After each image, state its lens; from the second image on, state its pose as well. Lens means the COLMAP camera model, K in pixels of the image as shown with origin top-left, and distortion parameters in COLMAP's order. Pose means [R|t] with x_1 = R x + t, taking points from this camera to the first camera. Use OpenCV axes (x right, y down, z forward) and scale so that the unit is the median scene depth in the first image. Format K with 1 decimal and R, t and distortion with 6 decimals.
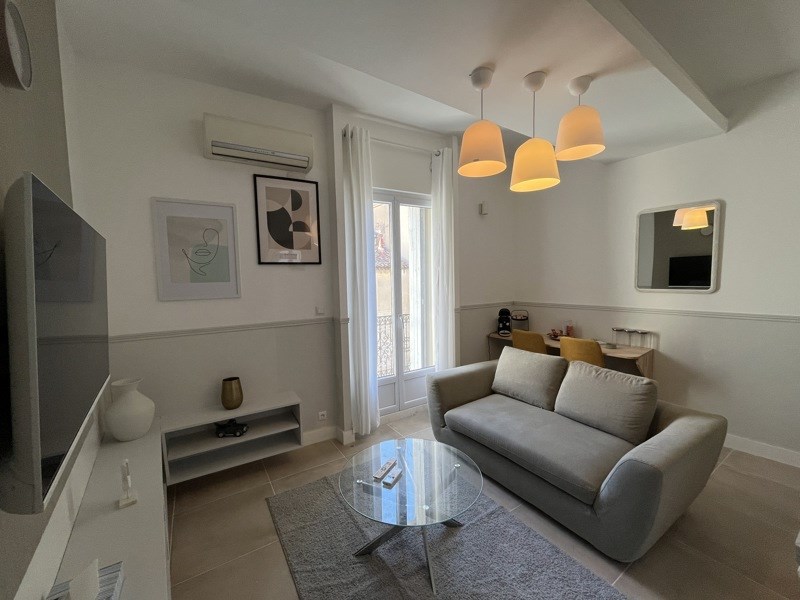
lens RADIAL K [[323.6, 0, 397.6], [0, 323.6, 301.6], [0, 0, 1]] dist [-0.000928, -0.000264]
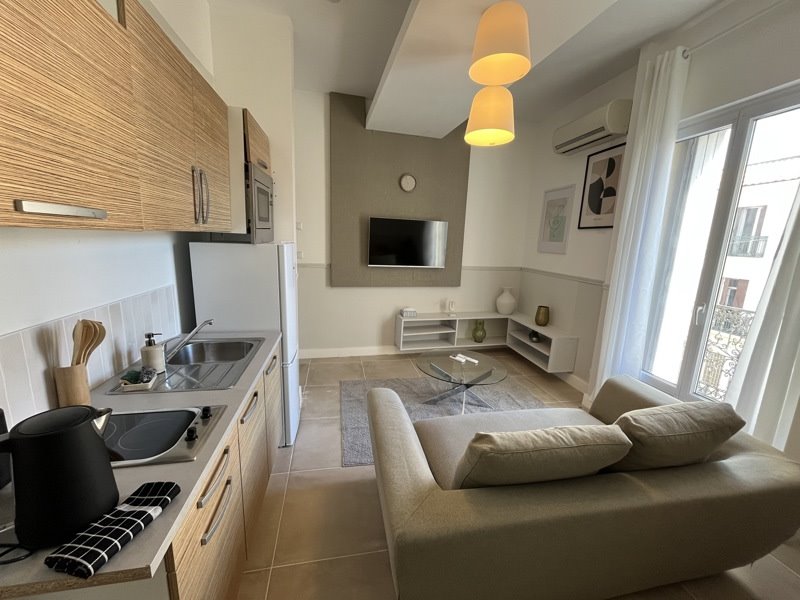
lens RADIAL K [[323.6, 0, 397.6], [0, 323.6, 301.6], [0, 0, 1]] dist [-0.000928, -0.000264]
pose [[-0.376943, 0.189430, -0.906659, 1.043496], [-0.097232, 0.965362, 0.242119, -0.077722], [0.921119, 0.179421, -0.345468, 0.832053]]
